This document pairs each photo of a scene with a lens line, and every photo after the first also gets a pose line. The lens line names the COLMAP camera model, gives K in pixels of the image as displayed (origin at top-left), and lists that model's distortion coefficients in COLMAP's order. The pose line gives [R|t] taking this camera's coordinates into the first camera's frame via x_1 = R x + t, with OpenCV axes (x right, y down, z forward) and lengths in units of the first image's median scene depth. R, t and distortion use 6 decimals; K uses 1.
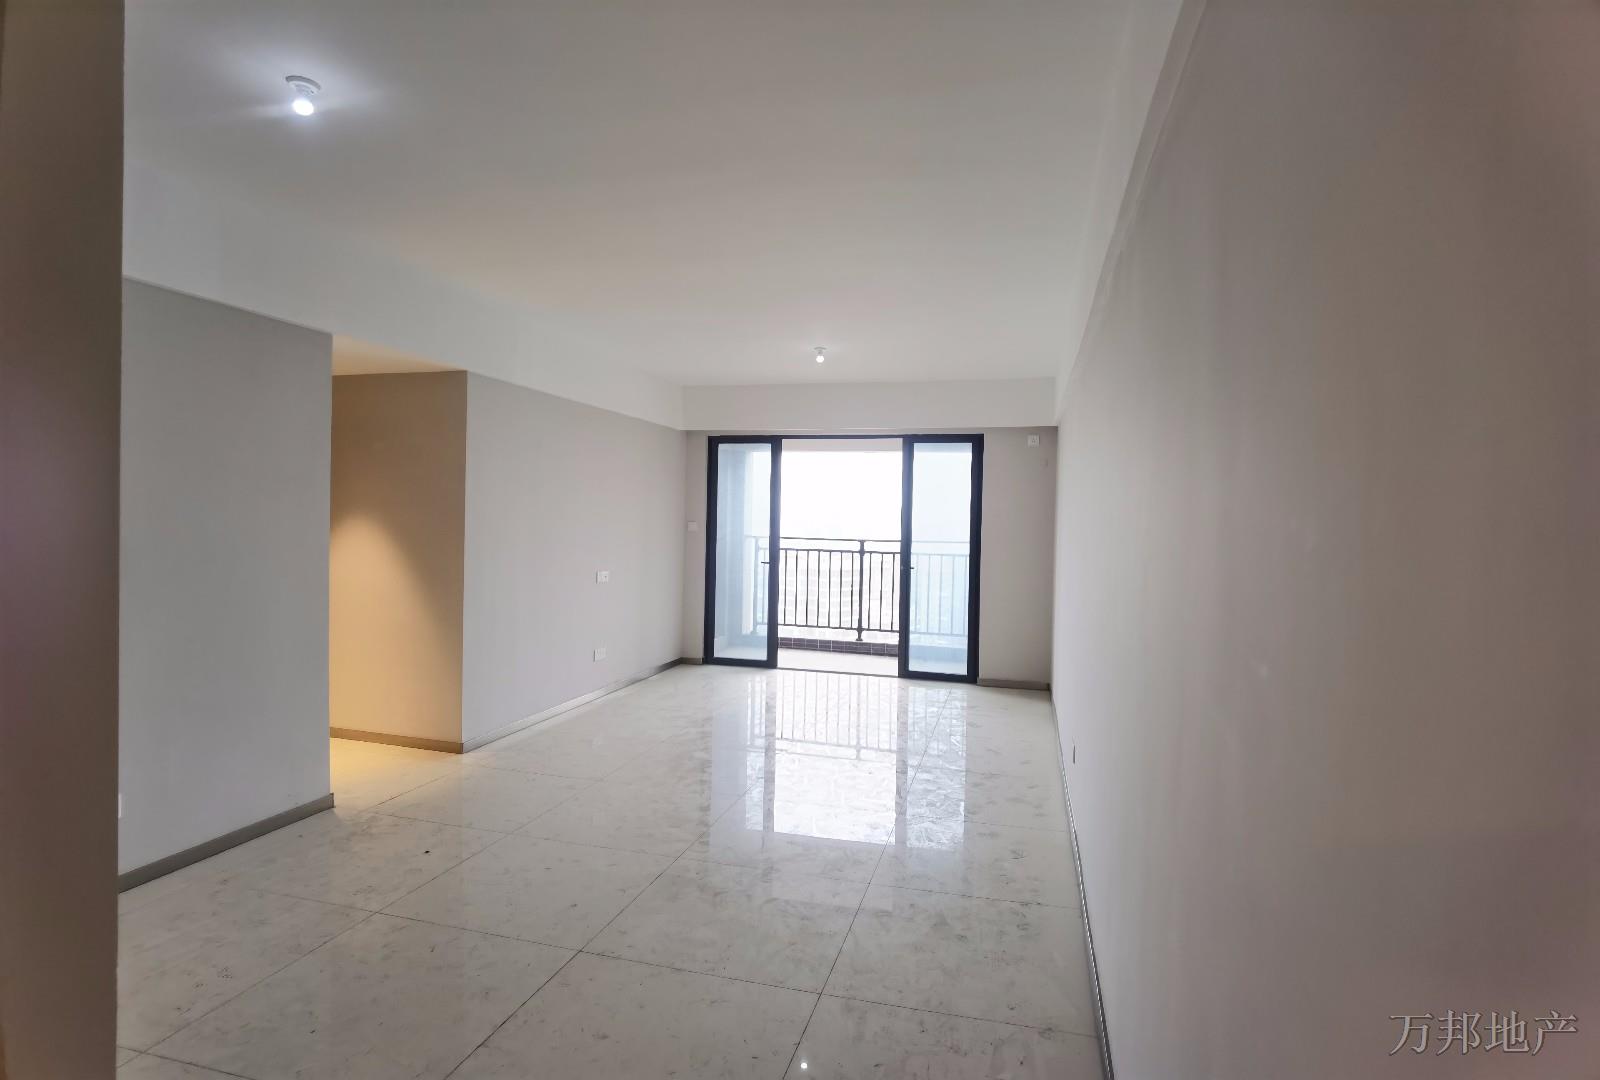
lens RADIAL K [[837.5, 0, 795.9], [0, 837.5, 543.7], [0, 0, 1]] dist [-0.024143, -0.000675]
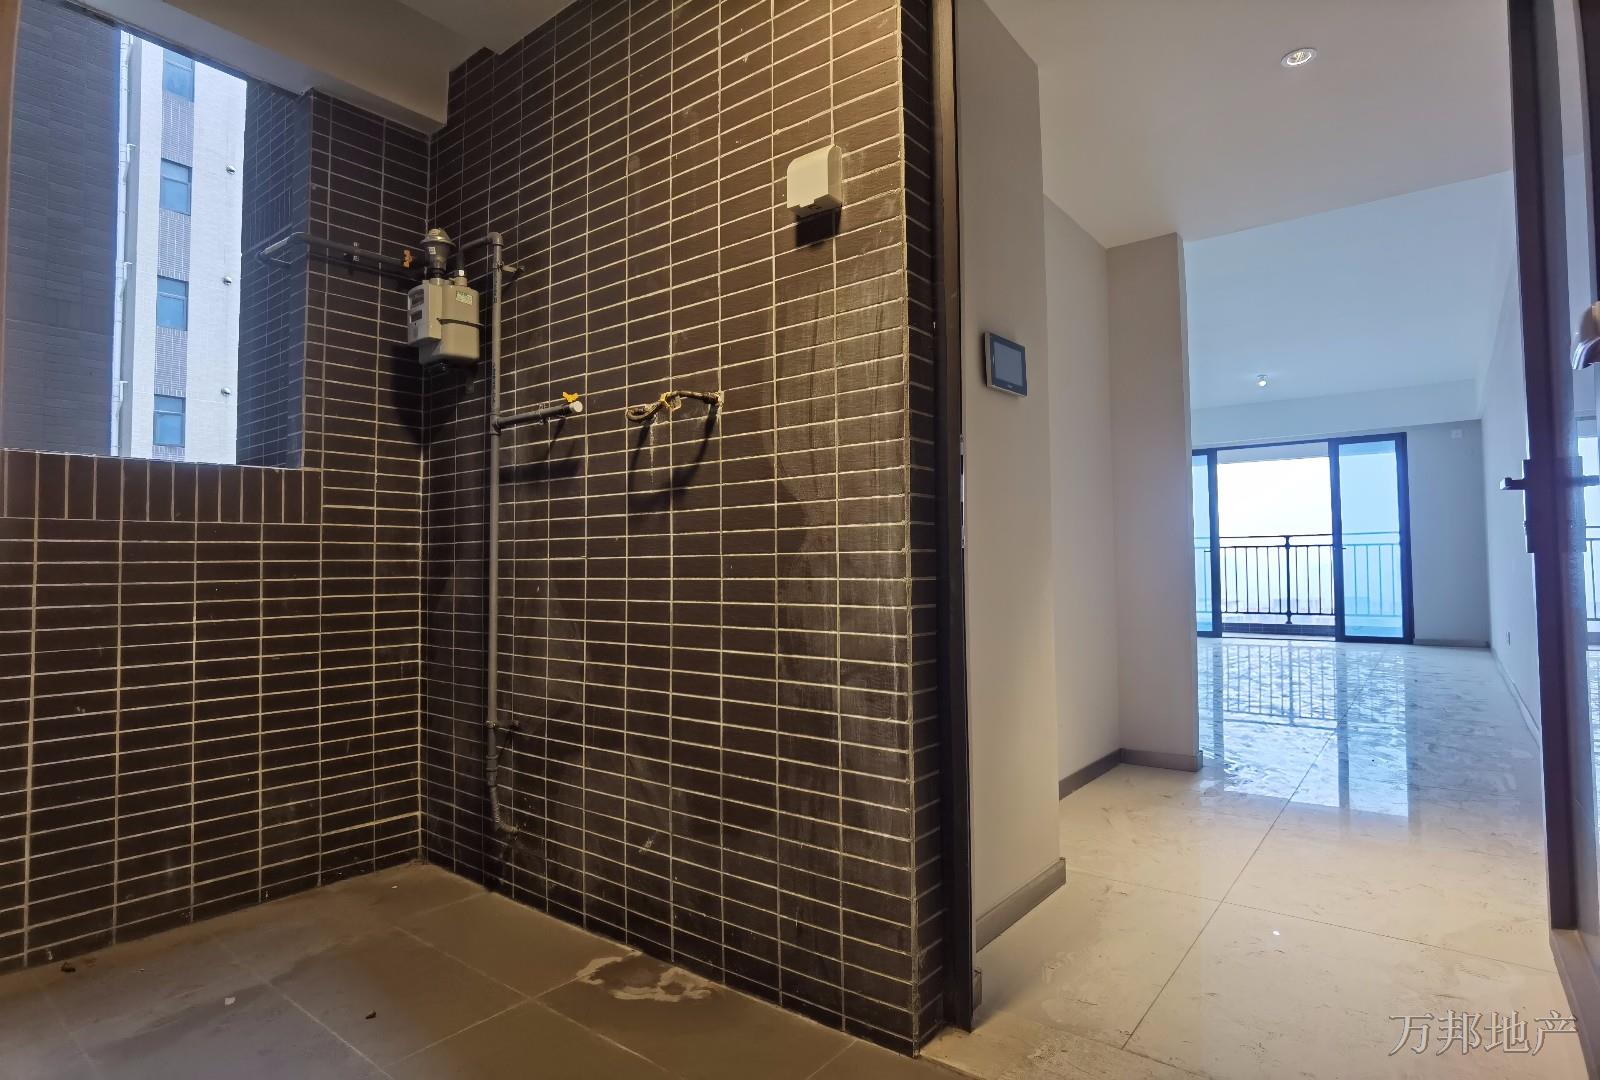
lens RADIAL K [[837.5, 0, 805.8], [0, 837.5, 538.8], [0, 0, 1]] dist [-0.024143, -0.000675]
pose [[0.921118, -0.042790, -0.386926, -0.098304], [0.015399, 0.997168, -0.073619, 0.080644], [0.388980, 0.061853, 0.919167, -0.347535]]
